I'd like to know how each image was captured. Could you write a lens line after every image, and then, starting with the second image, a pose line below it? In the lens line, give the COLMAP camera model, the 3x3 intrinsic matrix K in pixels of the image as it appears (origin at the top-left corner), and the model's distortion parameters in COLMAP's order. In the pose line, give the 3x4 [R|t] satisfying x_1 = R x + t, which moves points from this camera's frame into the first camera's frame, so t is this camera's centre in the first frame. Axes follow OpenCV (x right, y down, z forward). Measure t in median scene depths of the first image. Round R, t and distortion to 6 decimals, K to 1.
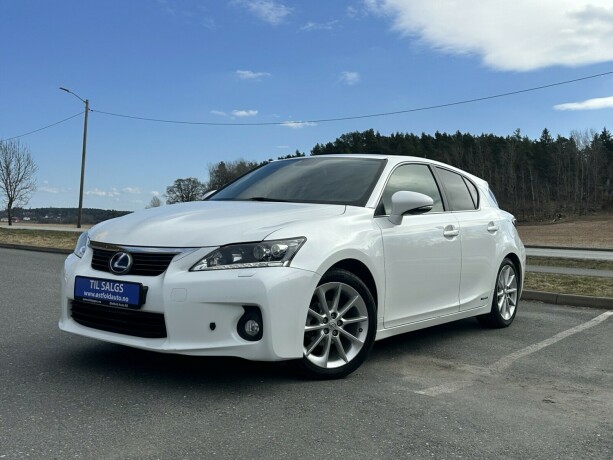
lens RADIAL K [[705.5, 0, 308.9], [0, 705.5, 227.5], [0, 0, 1]] dist [0.033113, 0.000000]
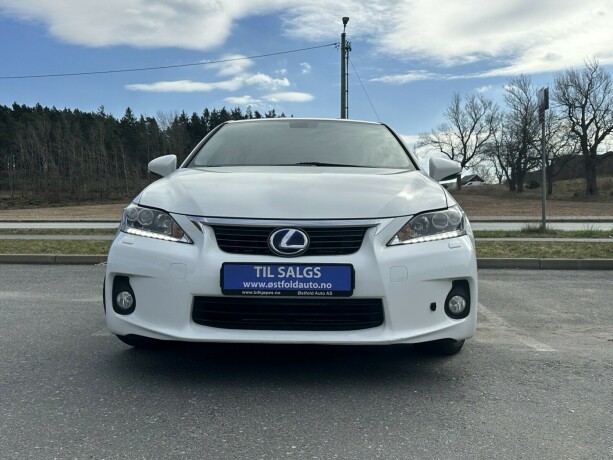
lens RADIAL K [[705.5, 0, 308.0], [0, 705.5, 234.6], [0, 0, 1]] dist [0.033113, 0.000000]
pose [[0.807141, -0.043306, 0.588768, -0.696229], [0.020388, 0.998756, 0.045513, 0.007322], [-0.590006, -0.024732, 0.807020, 0.352885]]
